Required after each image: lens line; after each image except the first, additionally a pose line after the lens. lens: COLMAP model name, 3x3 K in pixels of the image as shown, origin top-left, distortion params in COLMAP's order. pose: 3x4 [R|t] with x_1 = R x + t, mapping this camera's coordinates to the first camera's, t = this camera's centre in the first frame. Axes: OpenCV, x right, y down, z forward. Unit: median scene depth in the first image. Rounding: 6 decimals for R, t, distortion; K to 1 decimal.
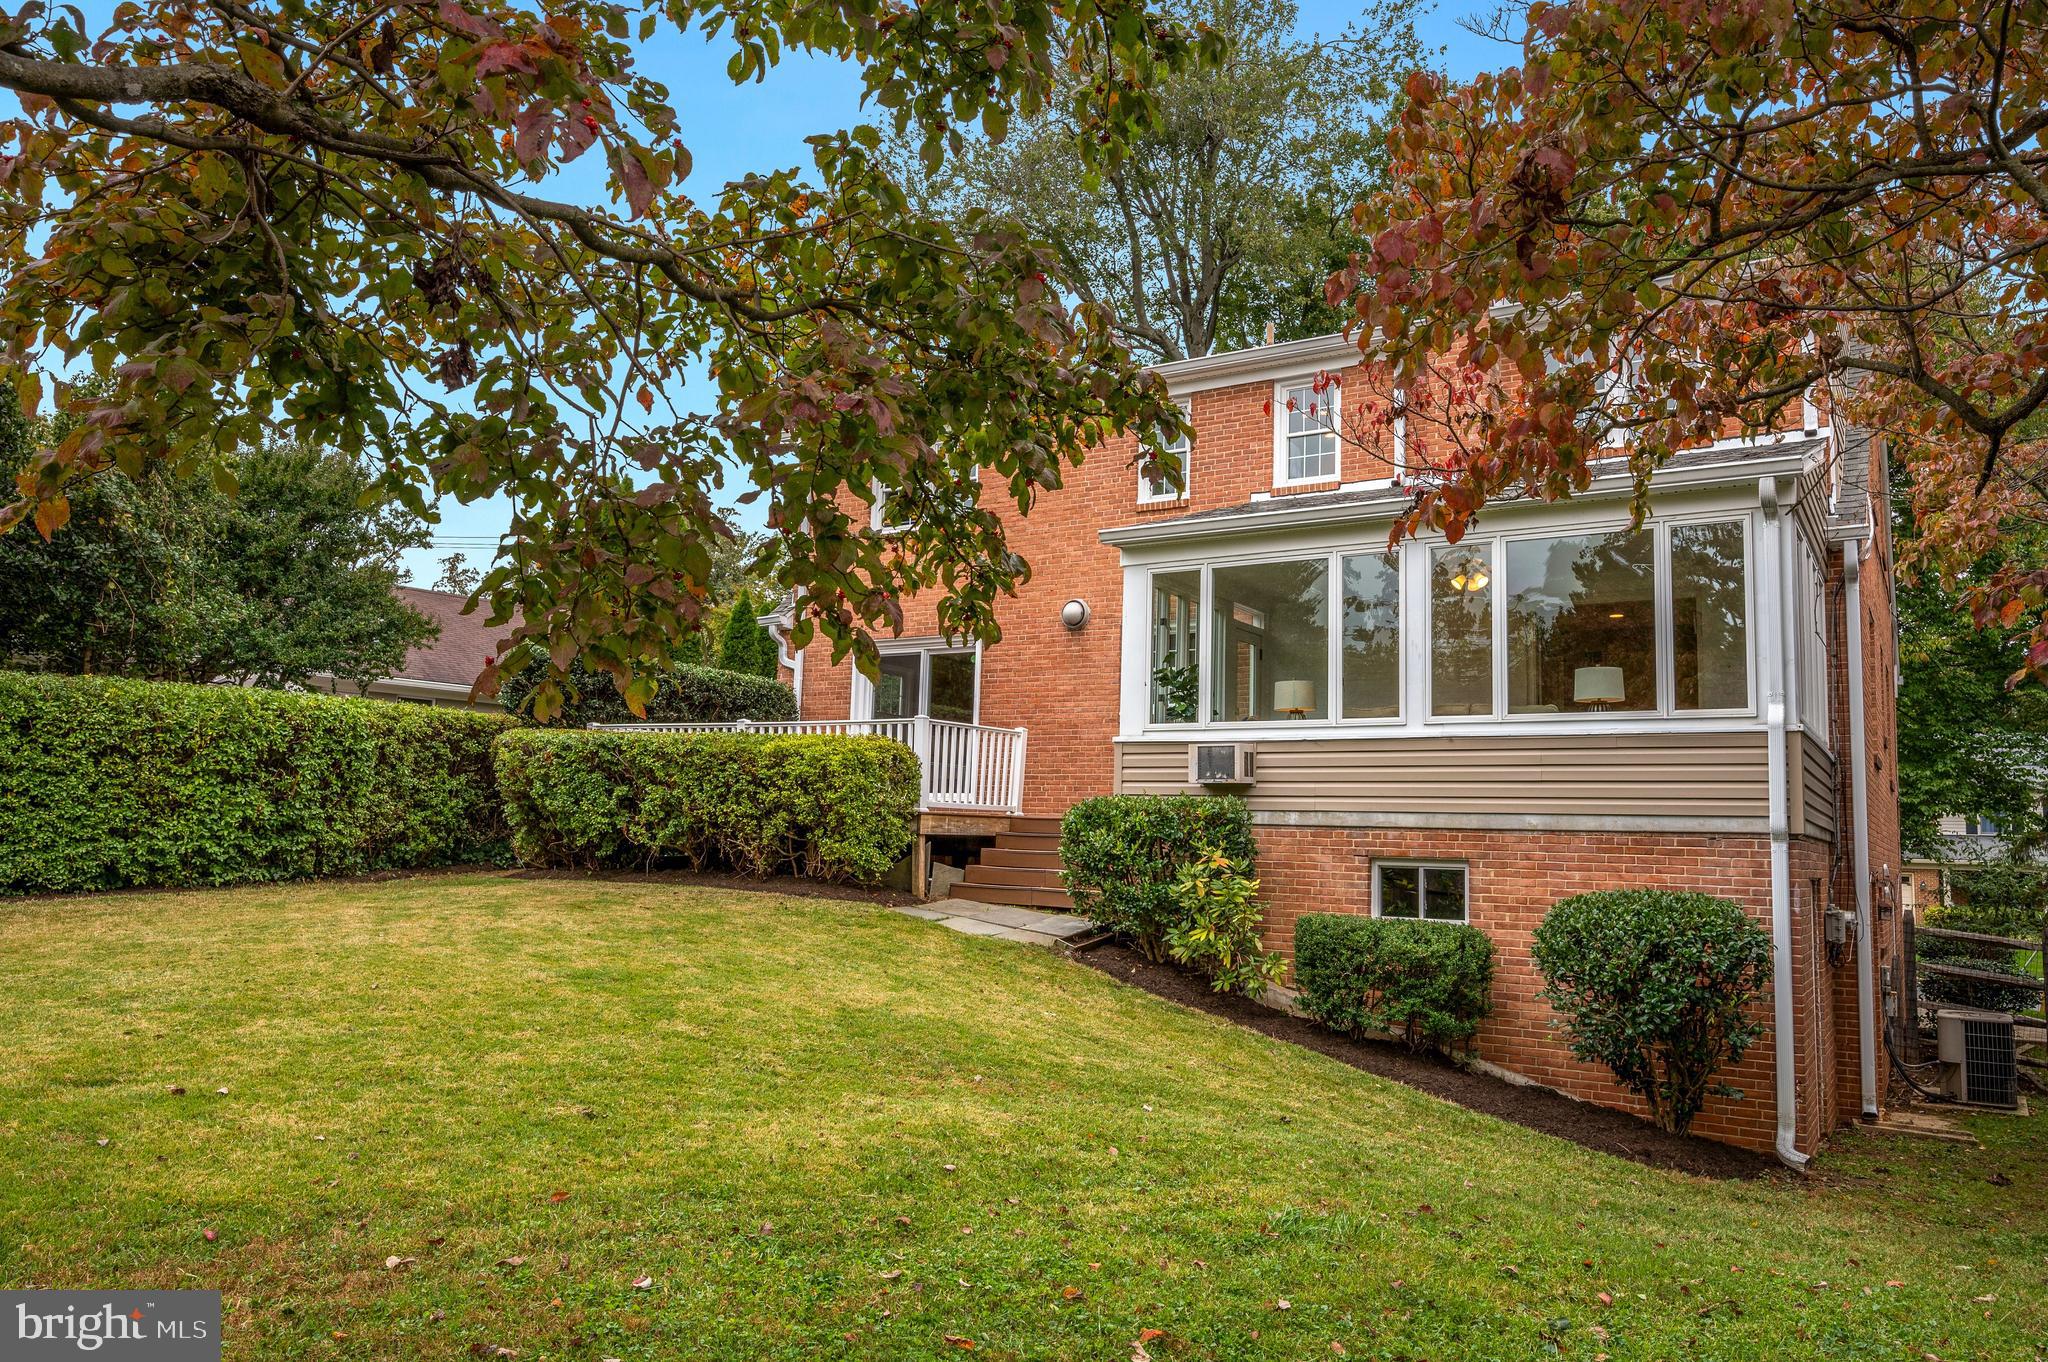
lens RADIAL K [[1464.5, 0, 1029.7], [0, 1464.5, 607.4], [0, 0, 1]] dist [-0.003982, -0.002865]
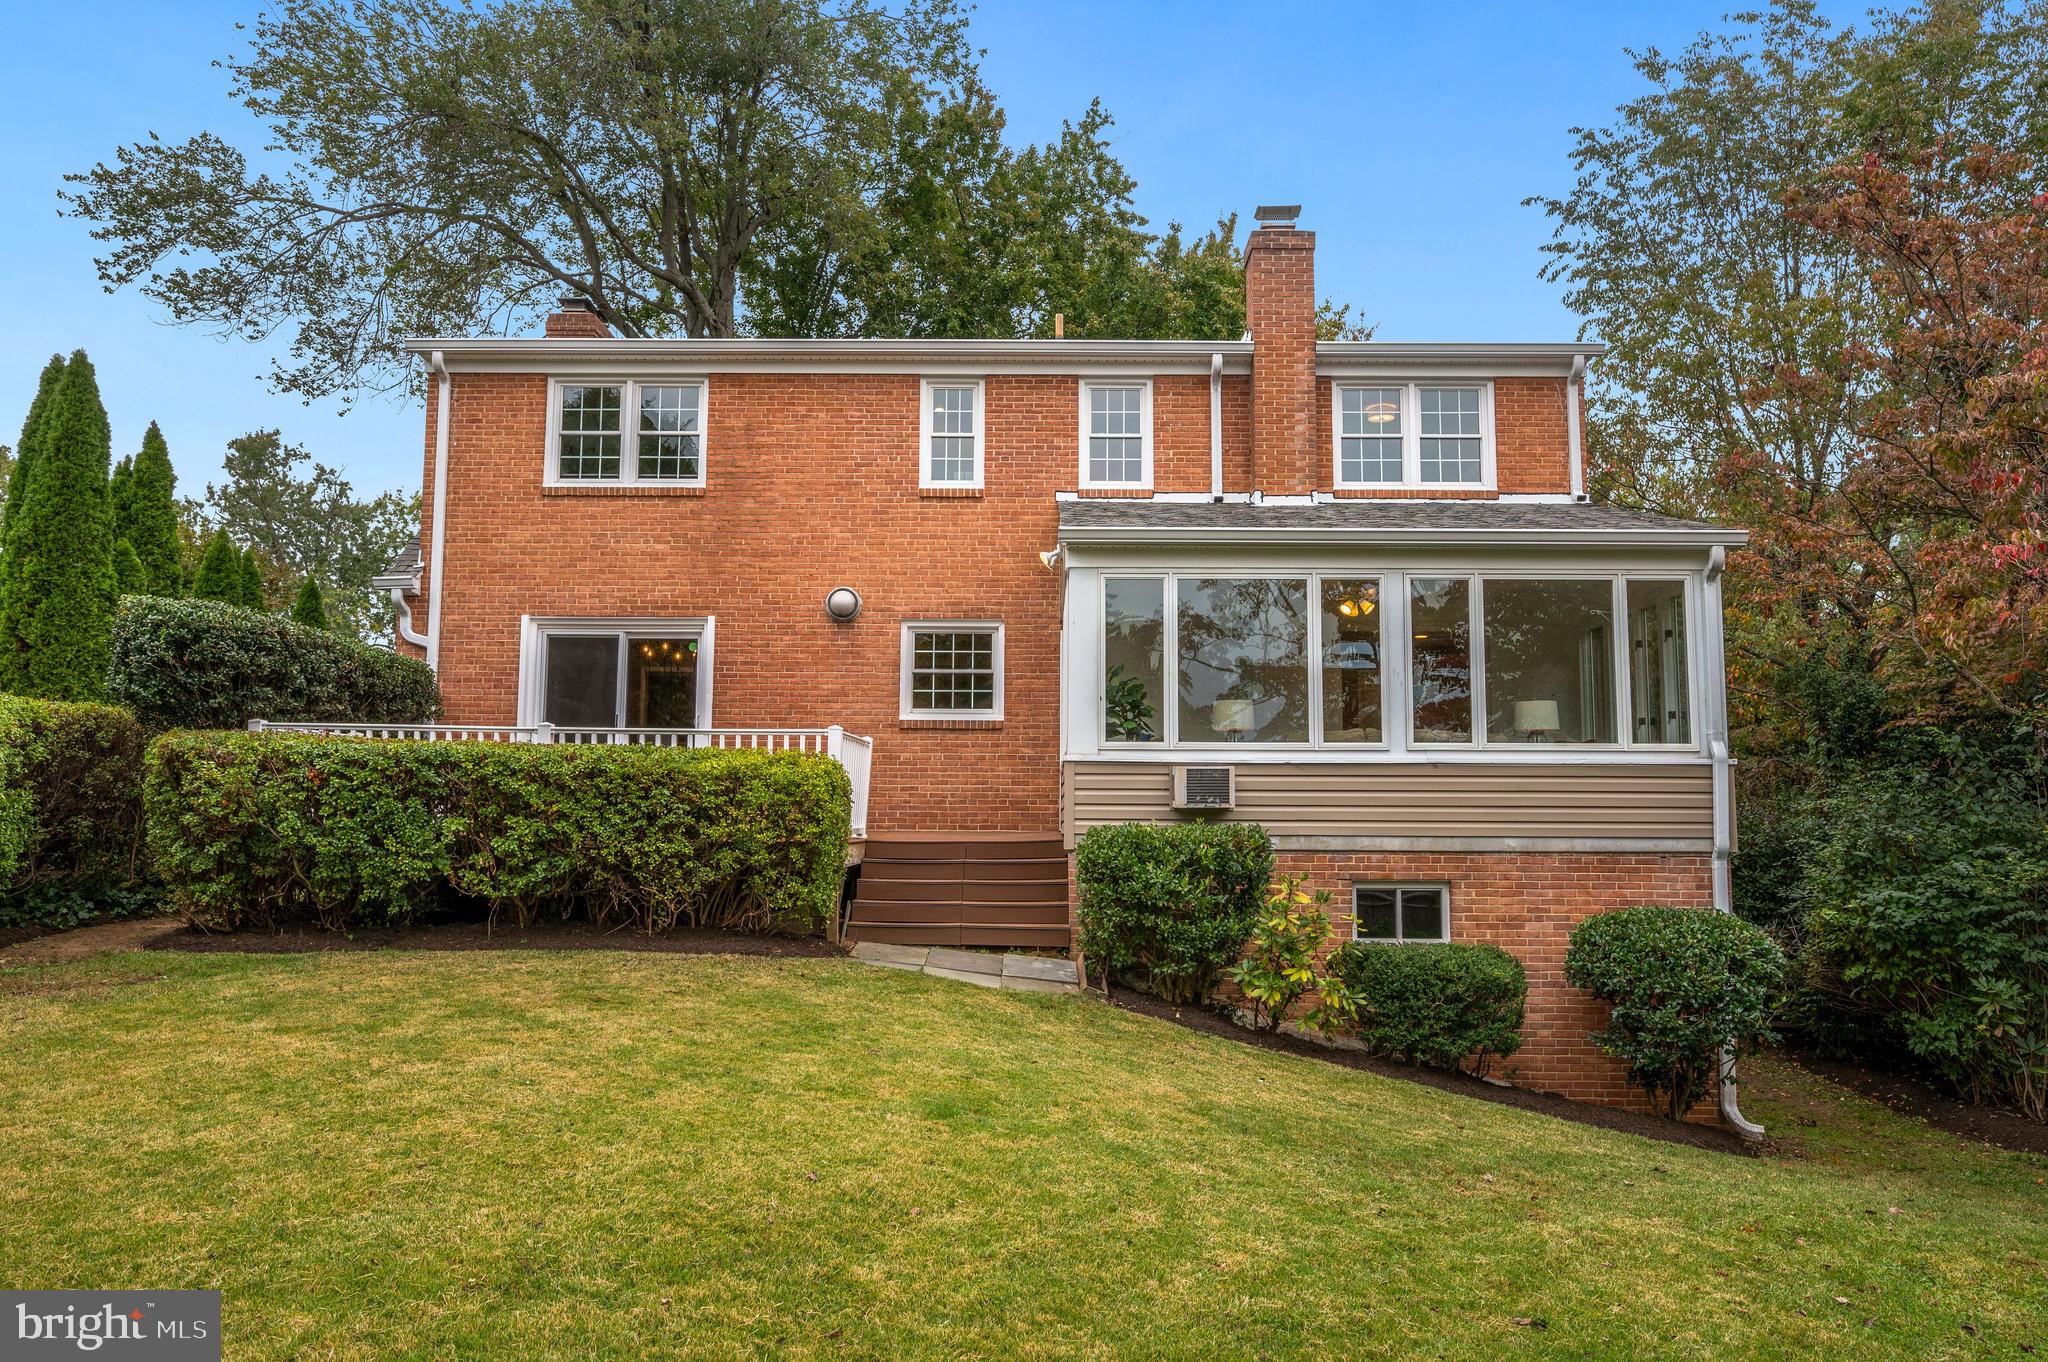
lens RADIAL K [[1464.5, 0, 1029.7], [0, 1464.5, 607.4], [0, 0, 1]] dist [-0.003982, -0.002865]
pose [[0.837184, 0.058356, 0.543799, -0.516197], [-0.069378, 0.997590, -0.000245, -0.001655], [-0.542503, -0.037523, 0.839216, 0.282324]]
